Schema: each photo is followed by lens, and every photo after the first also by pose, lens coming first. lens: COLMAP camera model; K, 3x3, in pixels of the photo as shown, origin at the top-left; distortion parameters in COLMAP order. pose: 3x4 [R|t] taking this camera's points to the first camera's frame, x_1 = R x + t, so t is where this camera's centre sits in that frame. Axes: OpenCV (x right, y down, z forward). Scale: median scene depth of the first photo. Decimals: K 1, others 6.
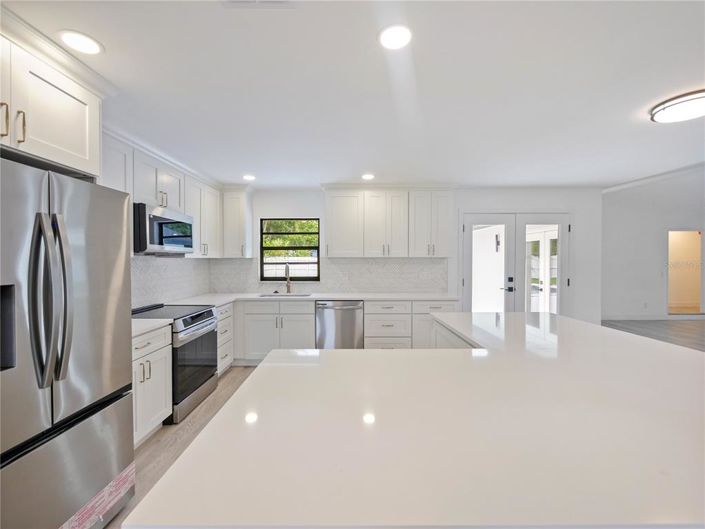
lens RADIAL K [[308.0, 0, 349.7], [0, 308.0, 261.8], [0, 0, 1]] dist [-0.001417, -0.000139]
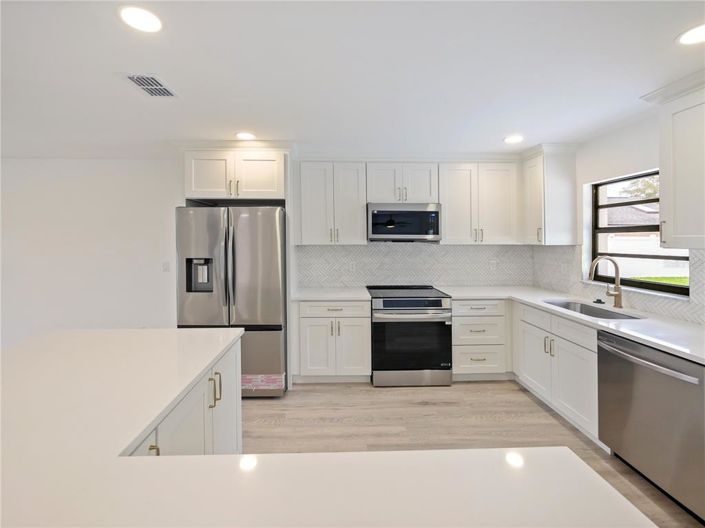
lens RADIAL K [[316.2, 0, 351.1], [0, 316.2, 242.2], [0, 0, 1]] dist [0.014506, -0.000069]
pose [[0.056315, 0.002683, -0.998409, 0.388551], [-0.003510, 0.999991, 0.002490, -0.017908], [0.998407, 0.003364, 0.056324, 0.513035]]
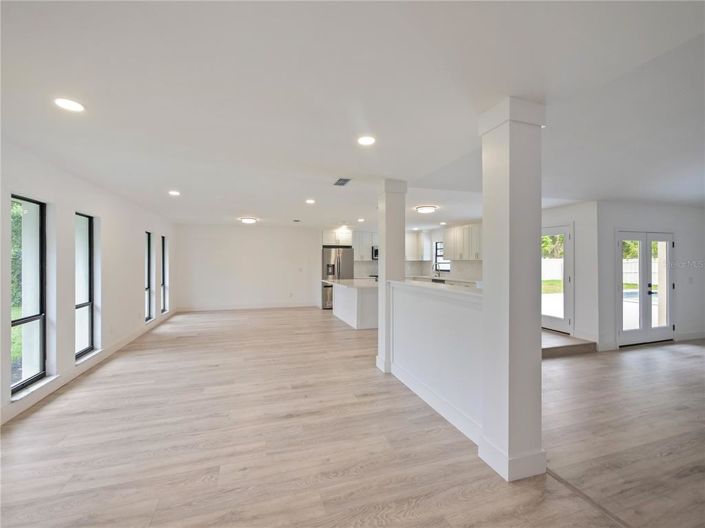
lens RADIAL K [[308.0, 0, 349.7], [0, 308.0, 261.3], [0, 0, 1]] dist [-0.001417, -0.000139]
pose [[0.336729, 0.001944, -0.941600, 1.758322], [-0.004919, 0.999988, 0.000305, -0.003348], [0.941589, 0.004528, 0.336734, -0.358175]]
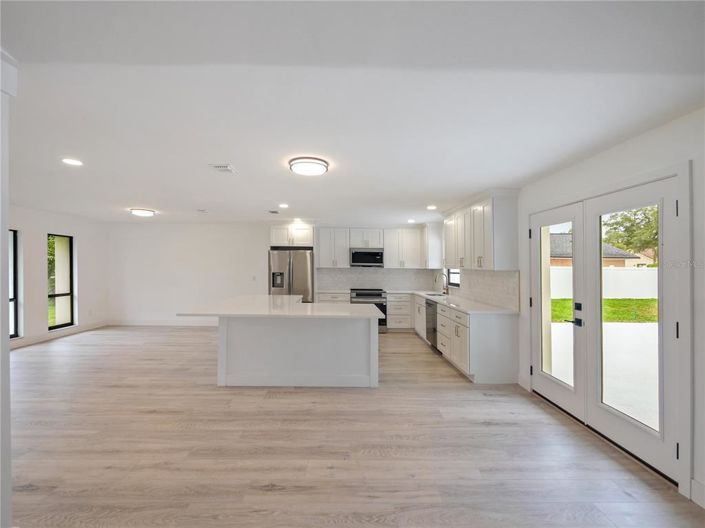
lens RADIAL K [[308.0, 0, 349.7], [0, 308.0, 261.3], [0, 0, 1]] dist [-0.001417, -0.000139]
pose [[0.040696, -0.013993, -0.999074, 1.240599], [-0.019612, 0.999698, -0.014801, -0.020865], [0.998979, 0.020196, 0.040409, 0.529184]]
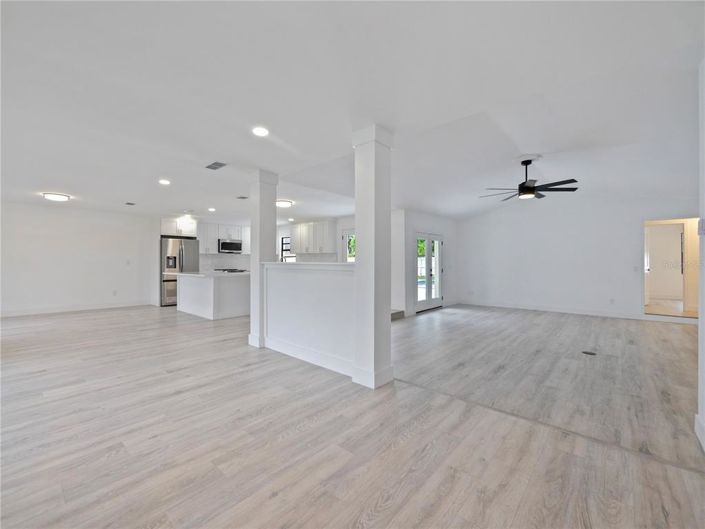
lens RADIAL K [[308.0, 0, 349.7], [0, 308.0, 261.8], [0, 0, 1]] dist [-0.001417, -0.000139]
pose [[0.772535, 0.000899, -0.634971, 1.790598], [-0.004786, 0.999979, -0.004406, 0.056724], [0.634954, 0.006443, 0.772523, -0.543235]]
